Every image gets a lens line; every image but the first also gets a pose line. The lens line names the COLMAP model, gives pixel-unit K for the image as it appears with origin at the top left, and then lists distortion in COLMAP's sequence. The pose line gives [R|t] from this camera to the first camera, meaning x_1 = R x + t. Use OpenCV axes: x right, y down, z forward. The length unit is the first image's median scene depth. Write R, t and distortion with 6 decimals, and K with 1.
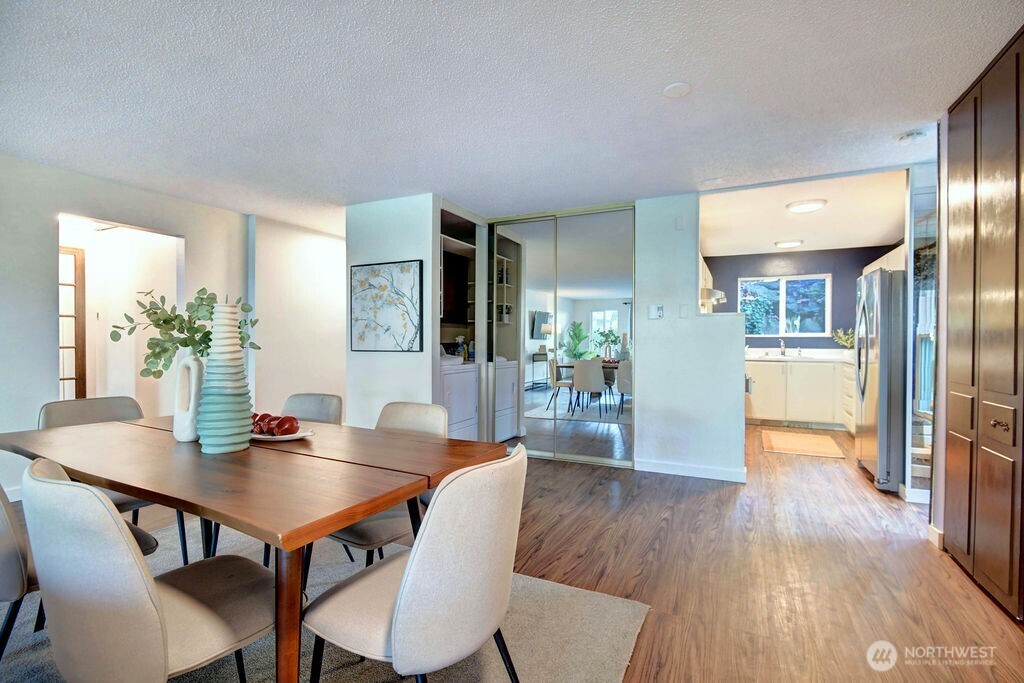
lens RADIAL K [[468.5, 0, 521.4], [0, 468.5, 338.0], [0, 0, 1]] dist [-0.011966, -0.004557]
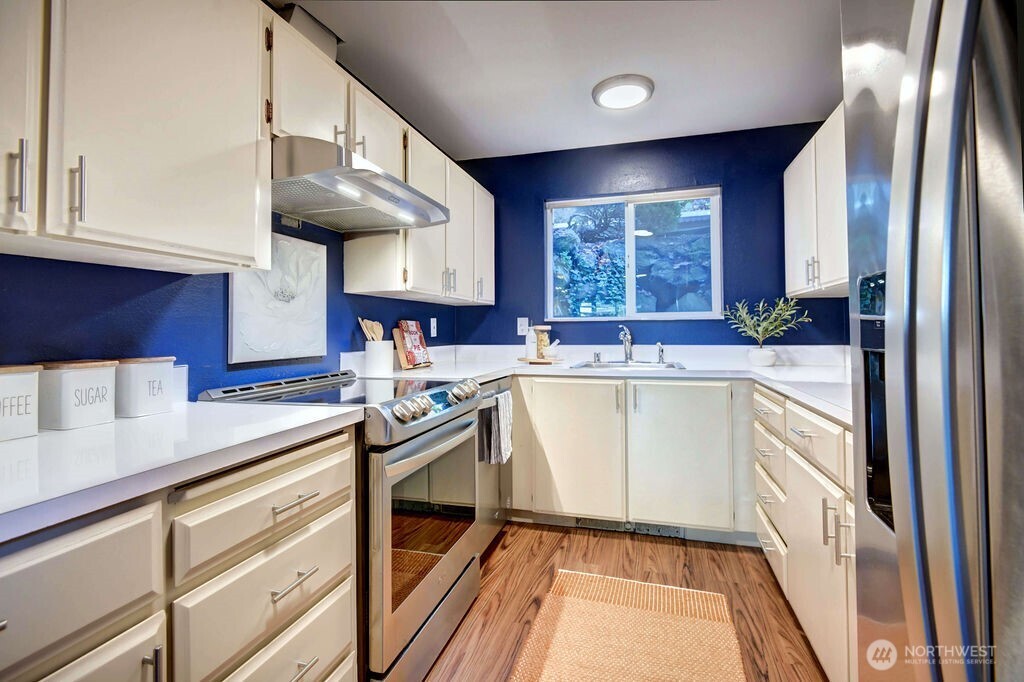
lens RADIAL K [[468.5, 0, 514.9], [0, 468.5, 317.7], [0, 0, 1]] dist [-0.011966, -0.004557]
pose [[0.986796, -0.007039, 0.161813, 0.372950], [0.010991, 0.999663, -0.023536, 0.004655], [-0.161593, 0.025004, 0.986541, 0.556562]]
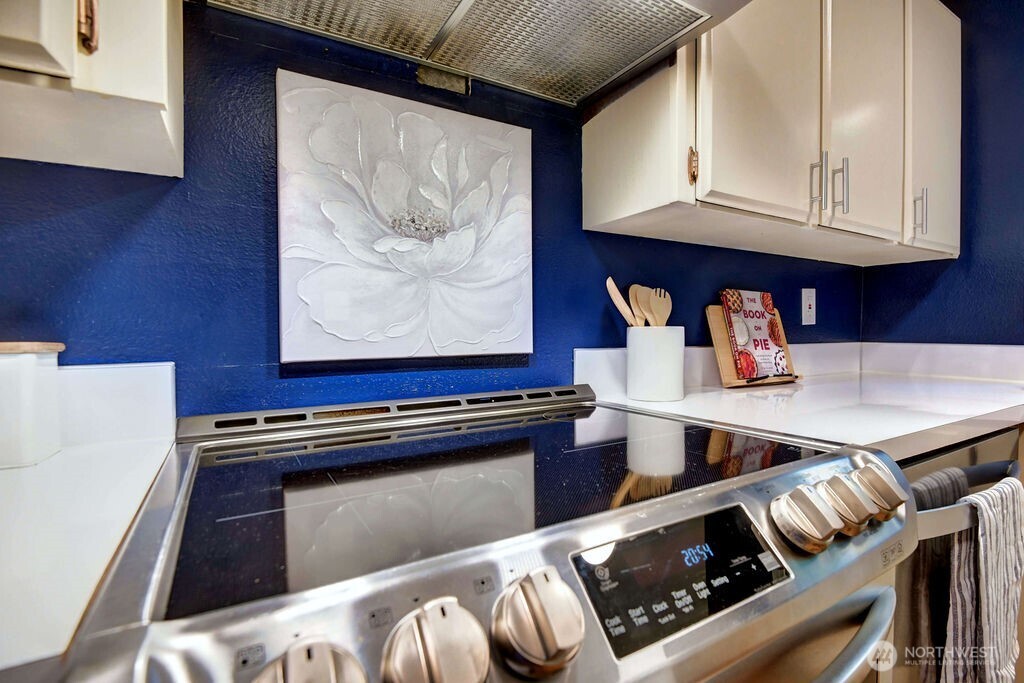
lens RADIAL K [[468.5, 0, 535.5], [0, 468.5, 335.9], [0, 0, 1]] dist [-0.011966, -0.004557]
pose [[0.829224, 0.018347, -0.558616, 0.386958], [-0.001582, 0.999534, 0.030480, 0.010604], [0.558915, -0.024391, 0.828866, 0.756290]]
